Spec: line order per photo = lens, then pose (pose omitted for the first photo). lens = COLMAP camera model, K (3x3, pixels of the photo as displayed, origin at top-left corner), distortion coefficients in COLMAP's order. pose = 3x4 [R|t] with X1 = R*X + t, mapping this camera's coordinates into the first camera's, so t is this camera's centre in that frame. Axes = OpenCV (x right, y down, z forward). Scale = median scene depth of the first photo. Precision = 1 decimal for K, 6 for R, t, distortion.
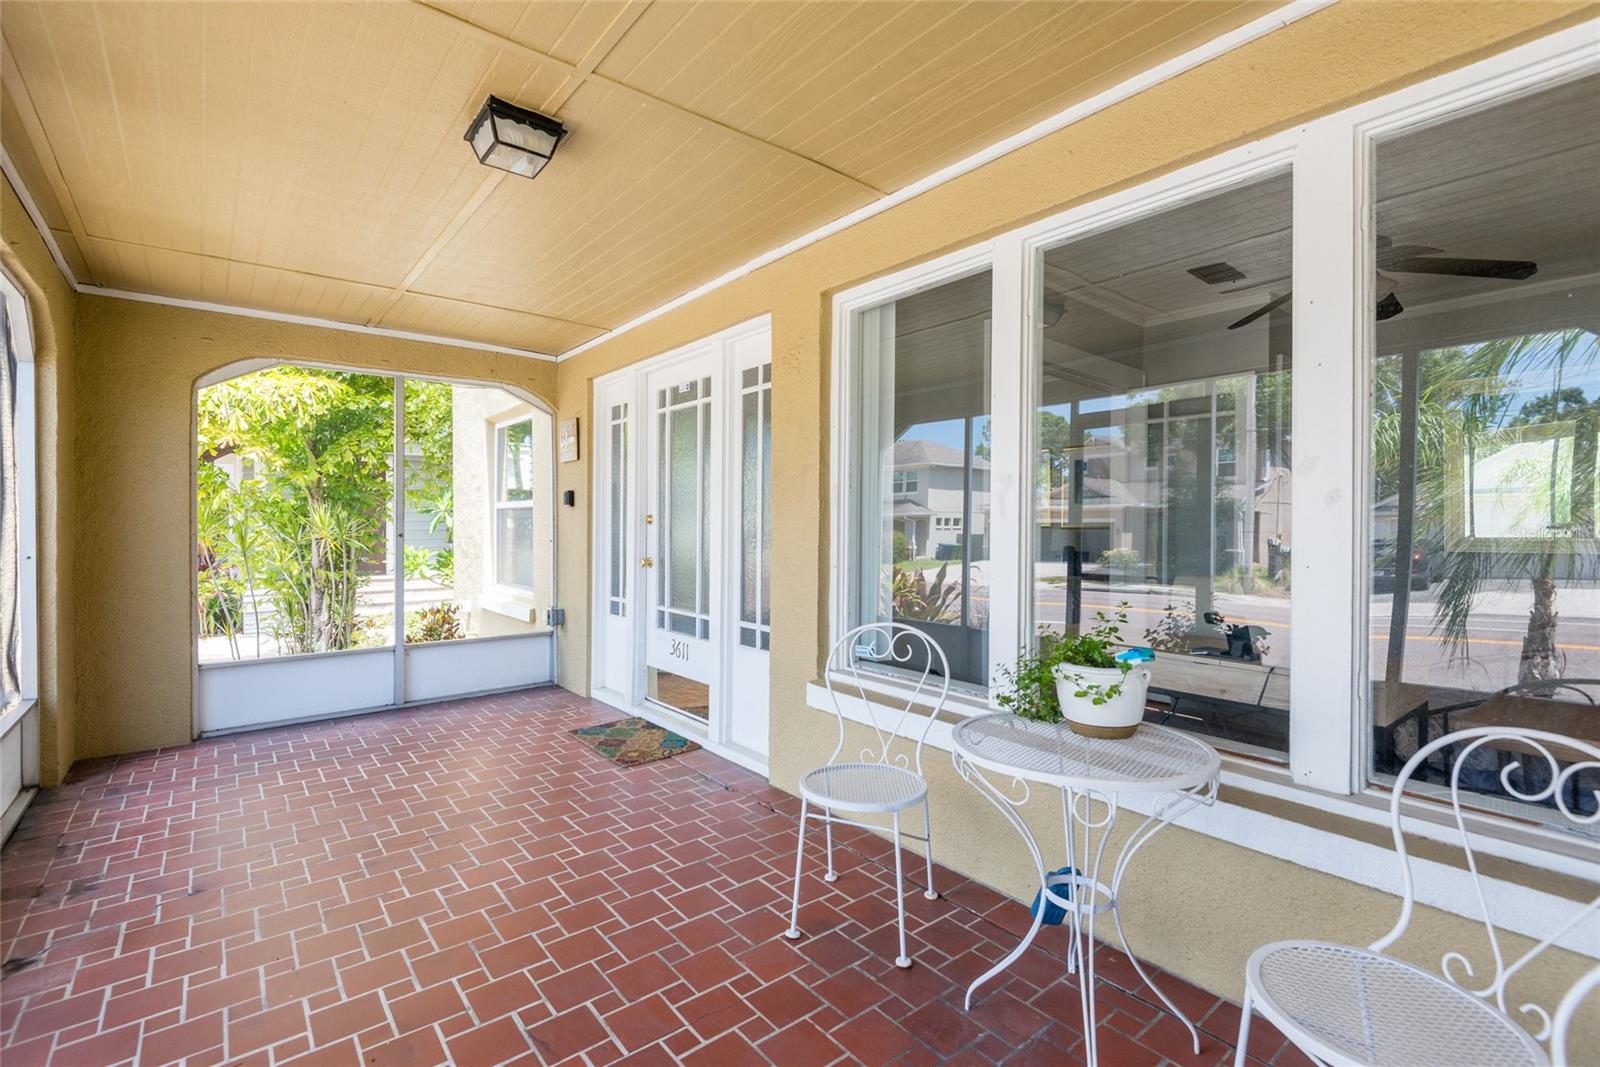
lens RADIAL K [[718.8, 0, 799.0], [0, 718.8, 526.5], [0, 0, 1]] dist [0.030229, -0.016917]
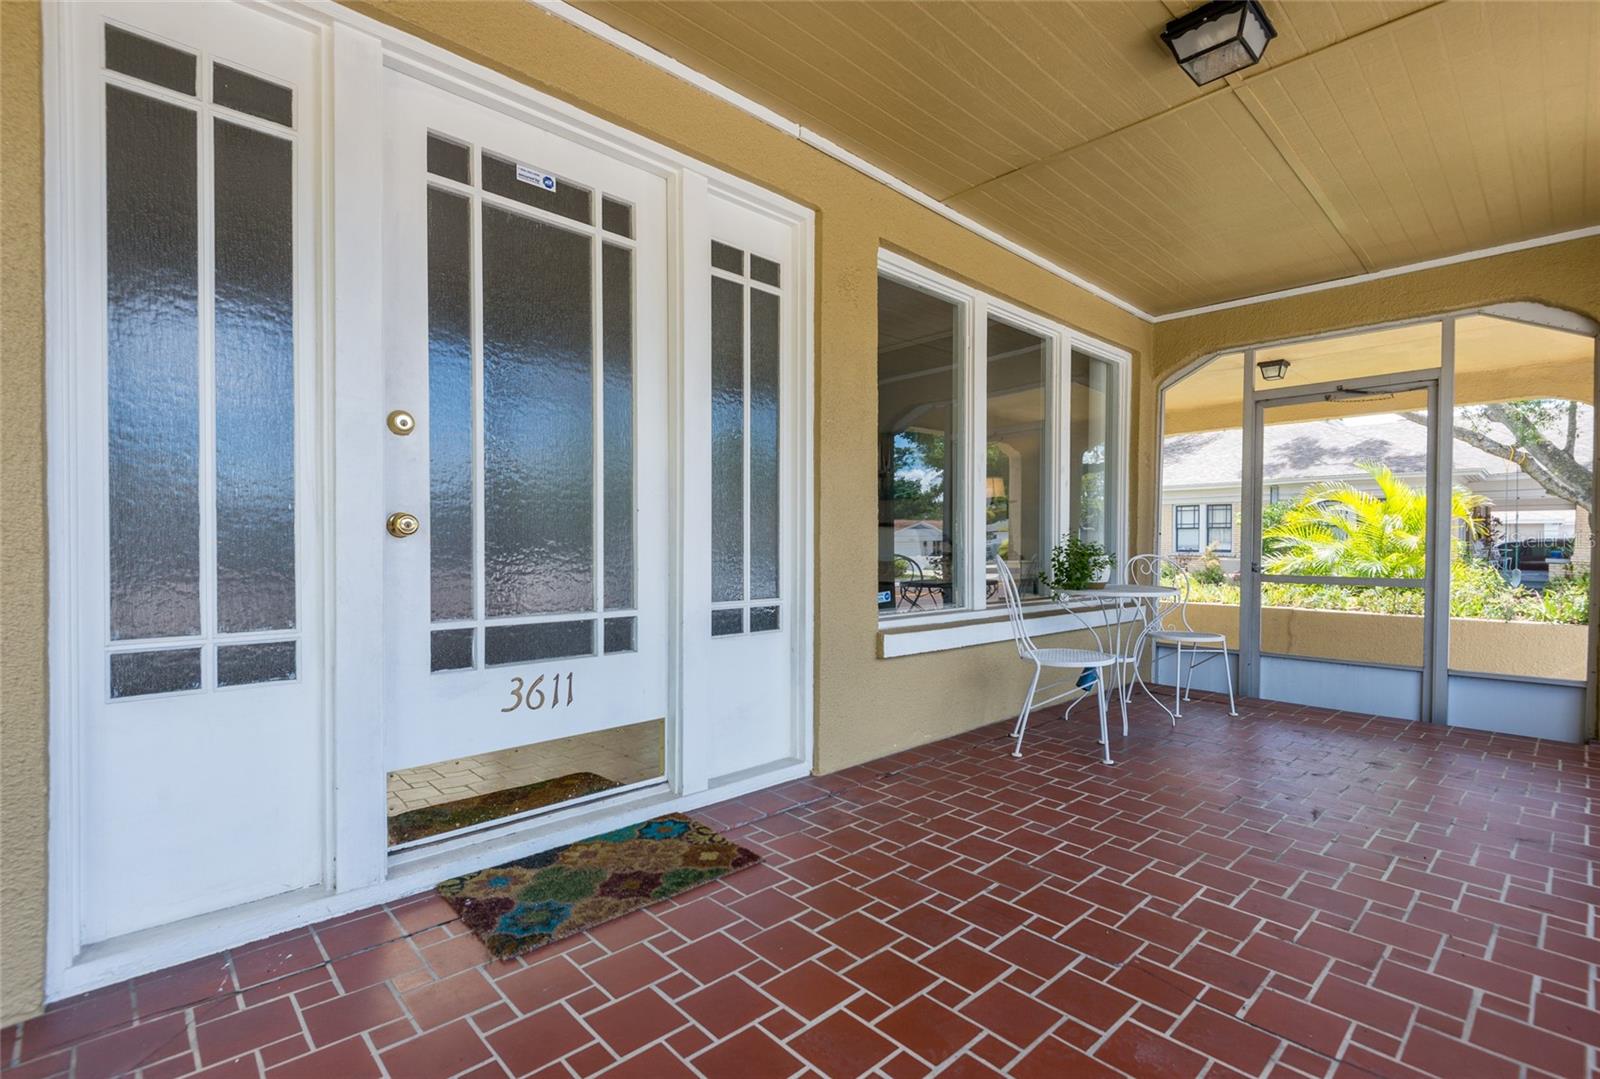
lens RADIAL K [[740.2, 0, 800.5], [0, 740.2, 555.3], [0, 0, 1]] dist [0.026622, -0.000085]
pose [[-0.077159, -0.021631, 0.996784, -0.758468], [-0.002408, 0.999766, 0.021509, 0.066218], [-0.997016, -0.000740, -0.077193, 0.919006]]
